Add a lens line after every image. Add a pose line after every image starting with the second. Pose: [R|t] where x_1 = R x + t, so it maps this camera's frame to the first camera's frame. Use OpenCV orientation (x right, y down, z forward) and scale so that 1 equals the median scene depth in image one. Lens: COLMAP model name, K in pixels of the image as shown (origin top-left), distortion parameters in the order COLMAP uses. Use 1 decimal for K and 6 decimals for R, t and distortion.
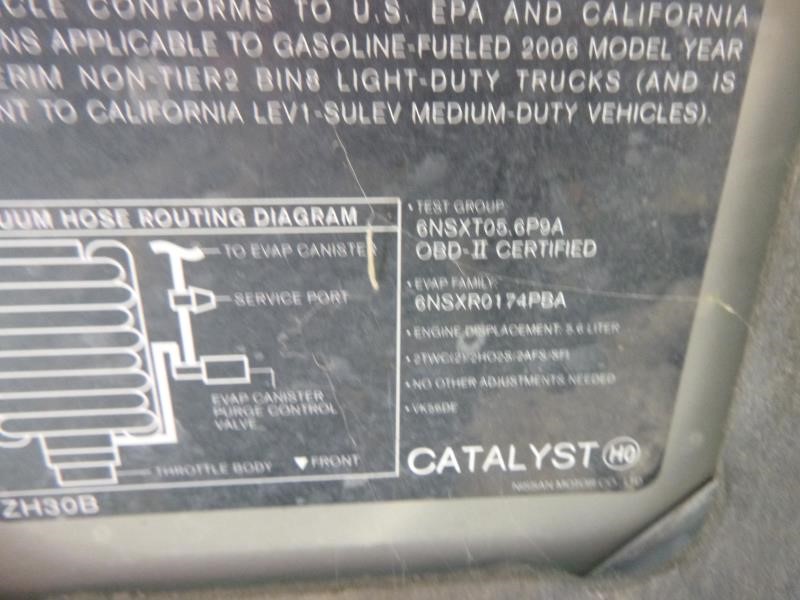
lens RADIAL K [[636.3, 0, 401.1], [0, 636.3, 287.3], [0, 0, 1]] dist [0.000013, -0.000033]
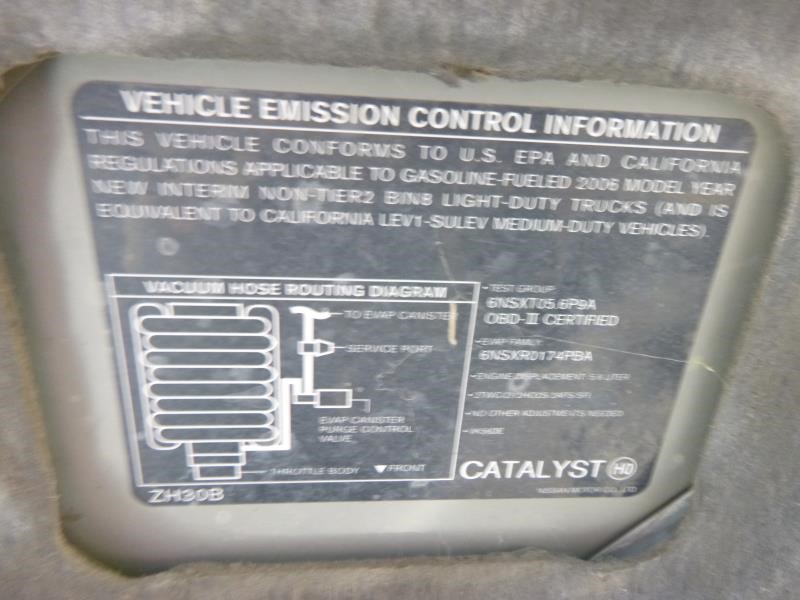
lens RADIAL K [[638.7, 0, 399.3], [0, 638.7, 298.7], [0, 0, 1]] dist [-0.010145, 0.004376]
pose [[0.998513, 0.042743, 0.033822, -0.202842], [-0.044027, 0.998301, 0.038164, -0.139622], [-0.032133, -0.039596, 0.998699, -0.332365]]
